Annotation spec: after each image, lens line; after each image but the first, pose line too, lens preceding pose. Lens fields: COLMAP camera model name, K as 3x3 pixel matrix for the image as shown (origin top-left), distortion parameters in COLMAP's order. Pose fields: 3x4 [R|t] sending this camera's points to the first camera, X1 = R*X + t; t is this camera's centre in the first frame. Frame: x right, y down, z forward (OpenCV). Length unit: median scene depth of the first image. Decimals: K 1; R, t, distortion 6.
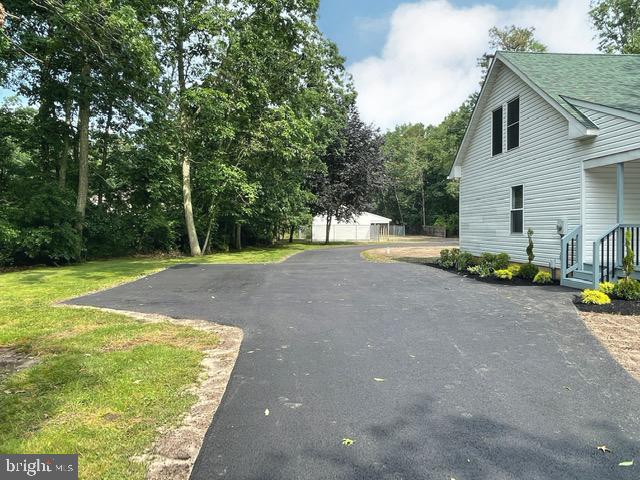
lens RADIAL K [[471.8, 0, 320.0], [0, 471.8, 240.0], [0, 0, 1]] dist [0.006994, -0.004343]
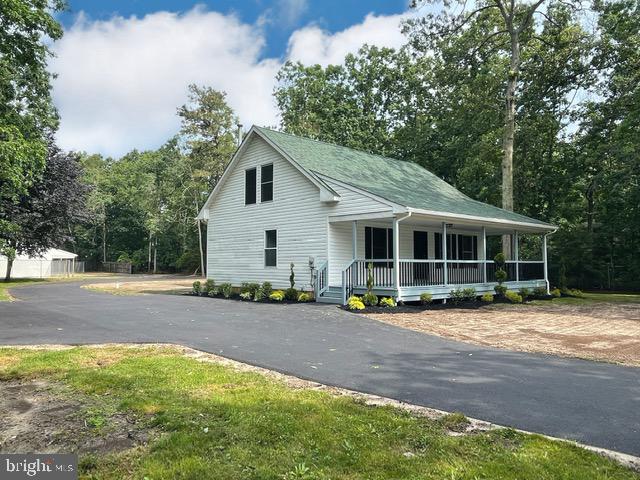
lens RADIAL K [[471.8, 0, 320.0], [0, 471.8, 240.0], [0, 0, 1]] dist [0.006994, -0.004343]
pose [[0.774997, 0.034973, 0.630996, -0.282475], [0.013931, 0.997280, -0.072385, 0.008247], [-0.631811, 0.064888, 0.772401, -0.084548]]
